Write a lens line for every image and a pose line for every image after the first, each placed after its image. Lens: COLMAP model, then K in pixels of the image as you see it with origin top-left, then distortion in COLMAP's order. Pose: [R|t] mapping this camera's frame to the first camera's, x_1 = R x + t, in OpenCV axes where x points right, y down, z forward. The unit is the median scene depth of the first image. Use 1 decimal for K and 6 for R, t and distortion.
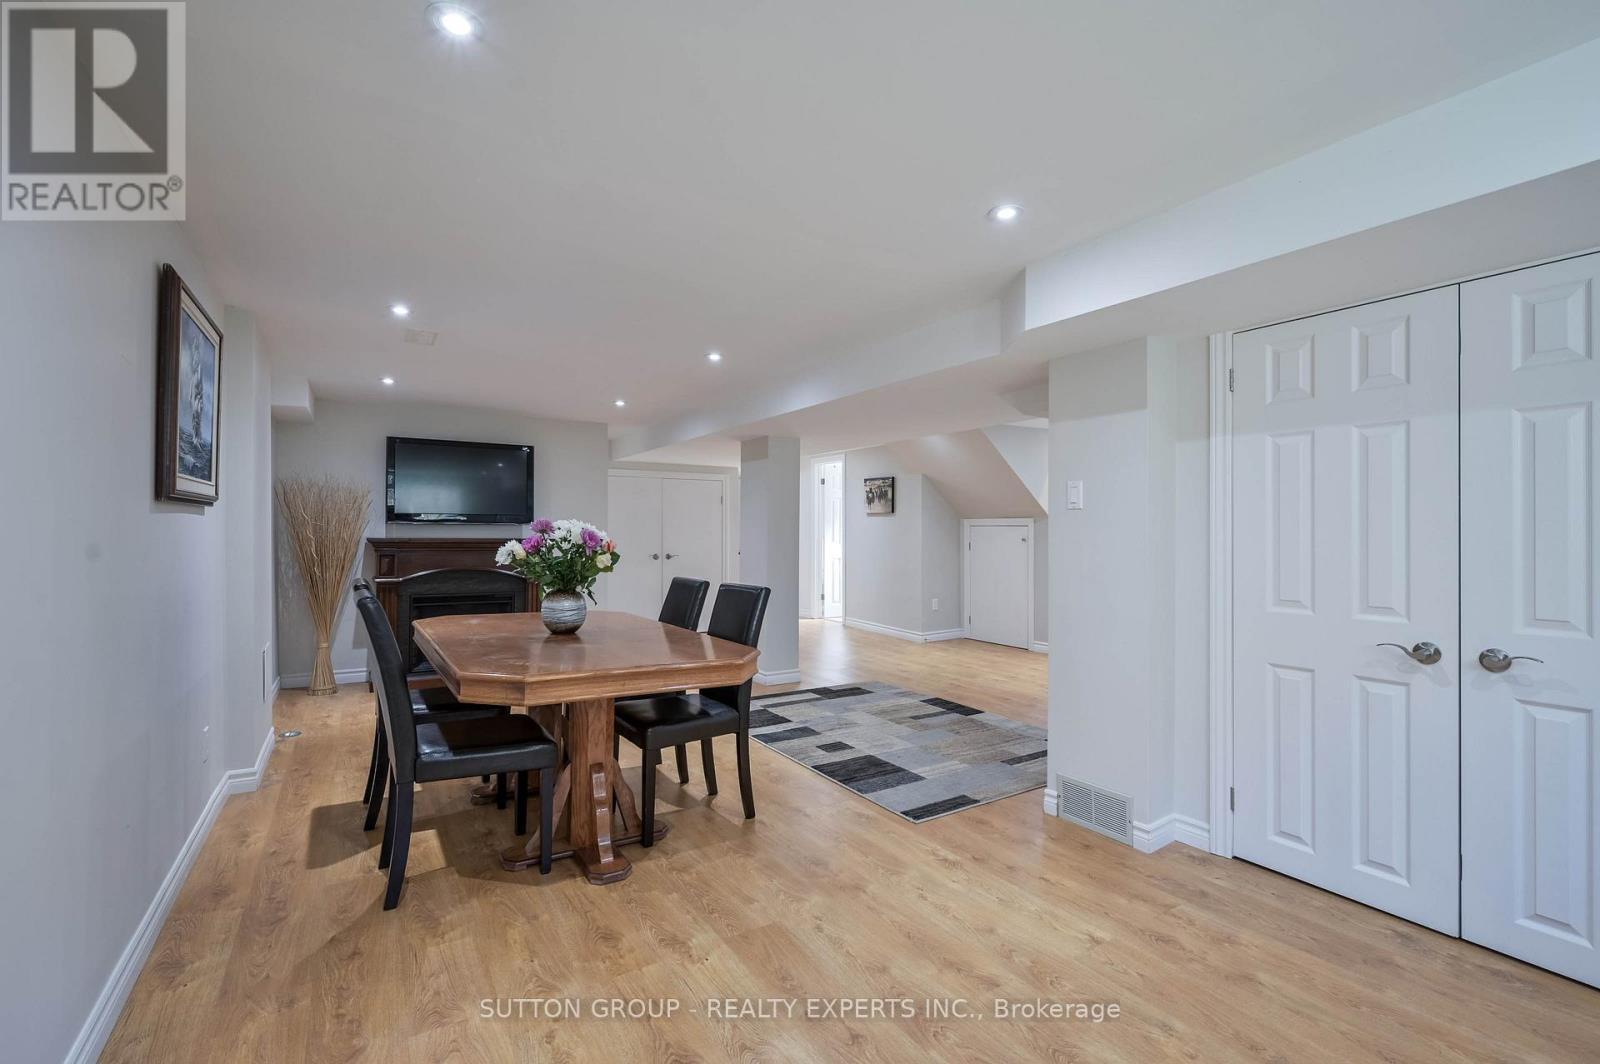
lens RADIAL K [[715.4, 0, 801.8], [0, 715.4, 527.1], [0, 0, 1]] dist [0.000301, 0.000023]
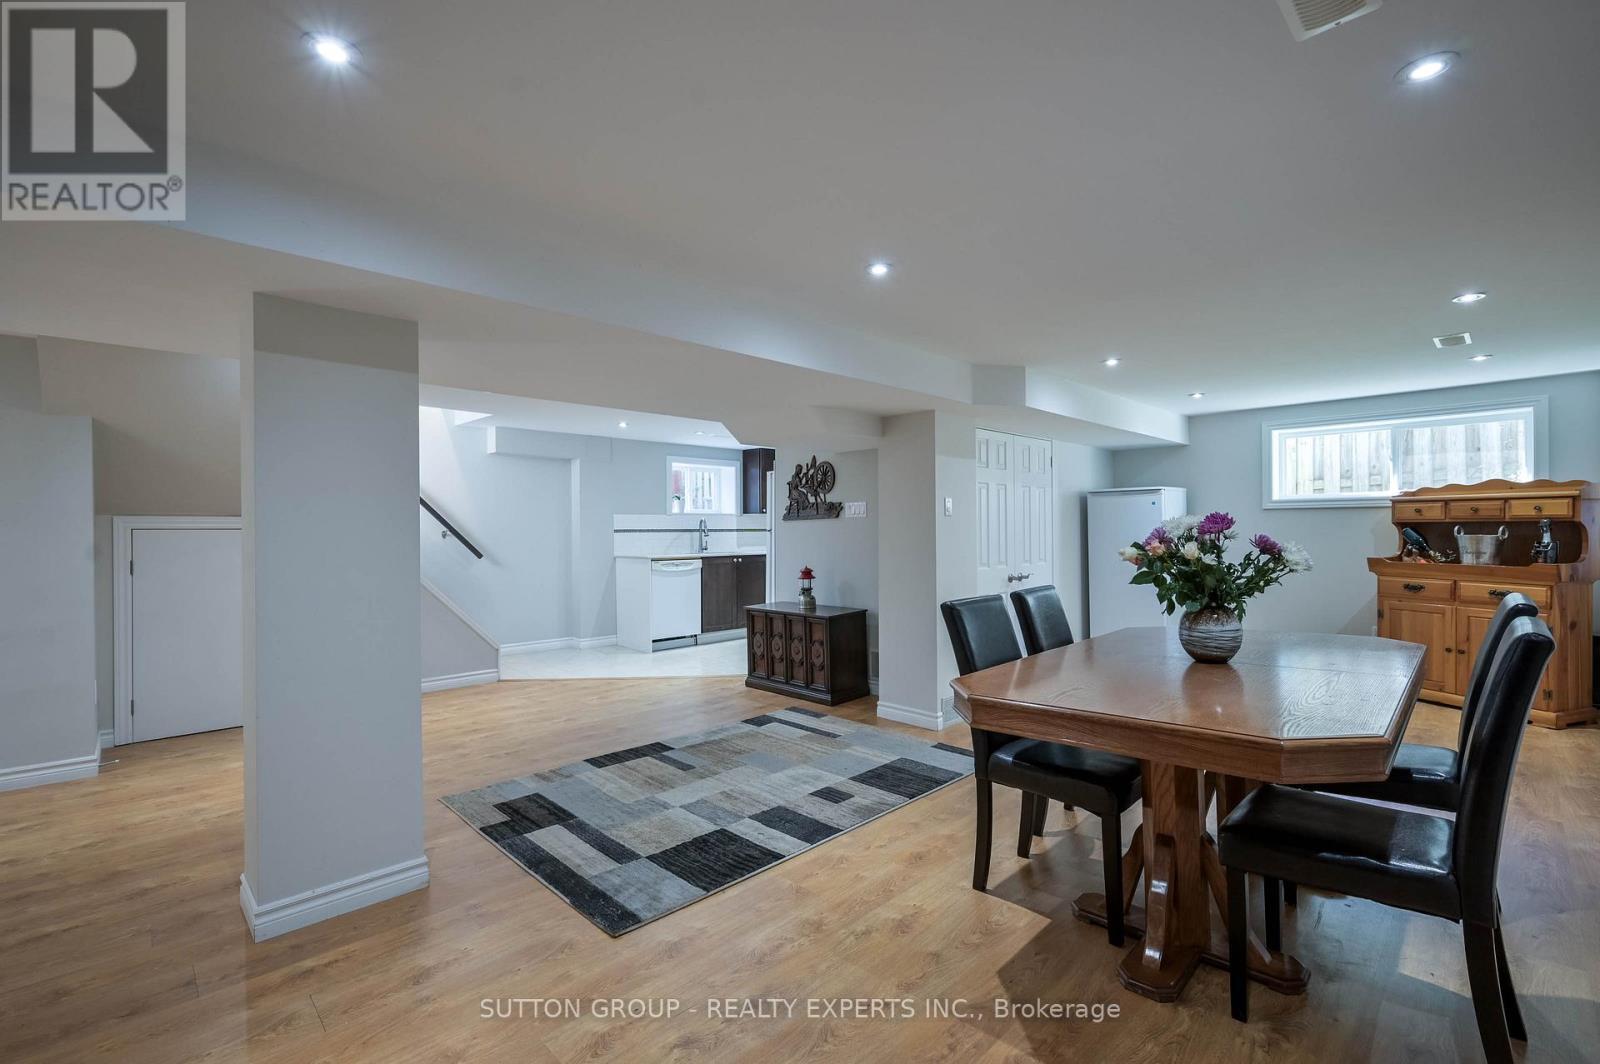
lens RADIAL K [[715.4, 0, 802.3], [0, 715.4, 528.0], [0, 0, 1]] dist [0.000301, 0.000023]
pose [[-0.230881, 0.002856, 0.972978, -0.779265], [0.006043, 0.999981, -0.001501, 0.001266], [-0.972963, 0.005533, -0.230894, 1.272977]]
